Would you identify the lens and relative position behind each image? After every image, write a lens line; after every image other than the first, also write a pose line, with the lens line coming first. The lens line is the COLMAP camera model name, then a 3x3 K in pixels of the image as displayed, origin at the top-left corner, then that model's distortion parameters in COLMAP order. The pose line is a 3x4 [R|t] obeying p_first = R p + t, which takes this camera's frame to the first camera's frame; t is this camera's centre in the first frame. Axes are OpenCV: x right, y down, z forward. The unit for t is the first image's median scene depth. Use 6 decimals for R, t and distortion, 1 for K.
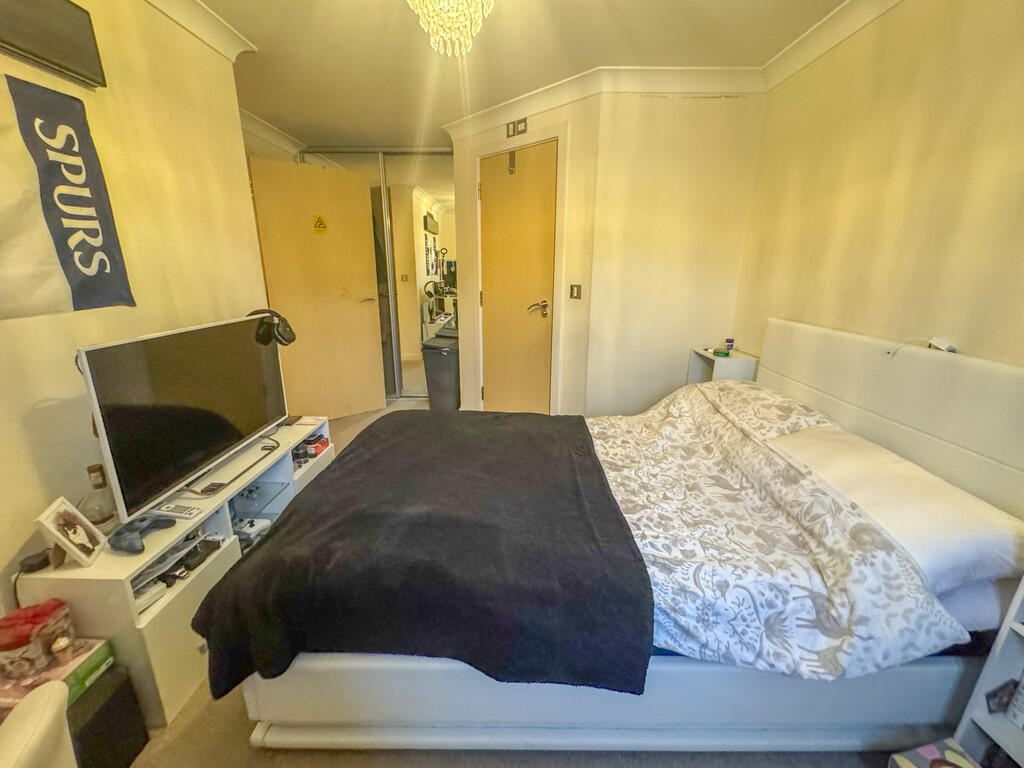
lens RADIAL K [[421.4, 0, 515.0], [0, 421.4, 382.1], [0, 0, 1]] dist [-0.000470, -0.000030]
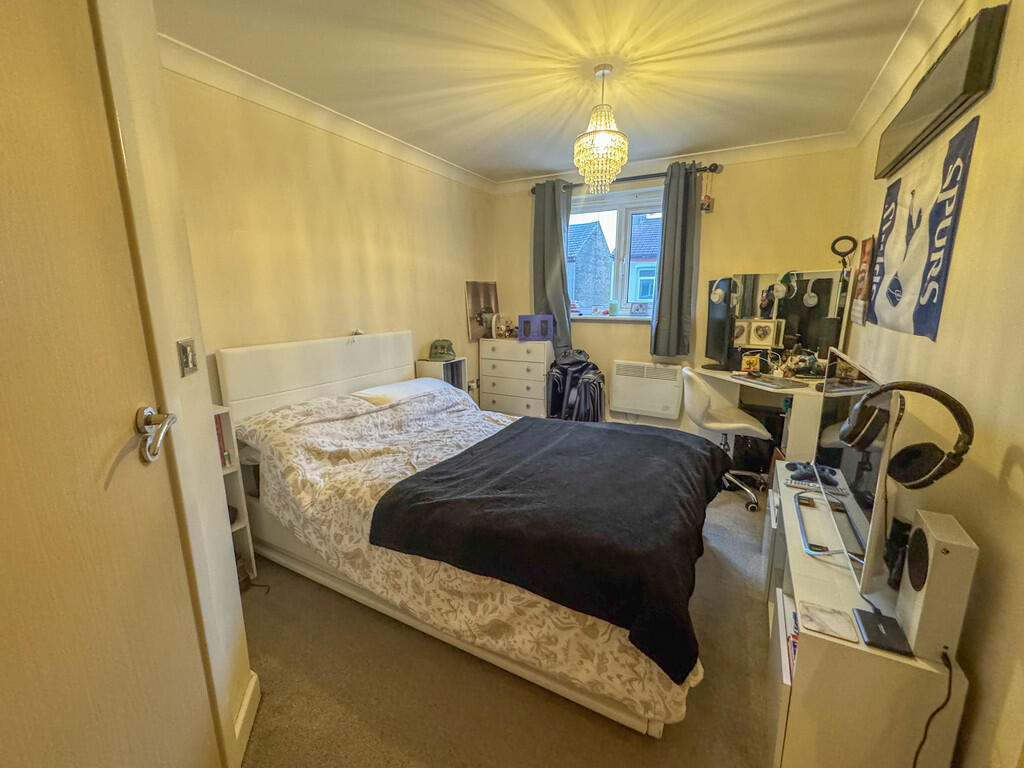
lens RADIAL K [[421.4, 0, 516.2], [0, 421.4, 386.2], [0, 0, 1]] dist [-0.000470, -0.000030]
pose [[-0.884981, -0.102477, 0.454210, -0.501991], [0.115007, 0.897151, 0.426490, -0.524880], [-0.451201, 0.429672, -0.782176, 1.953920]]
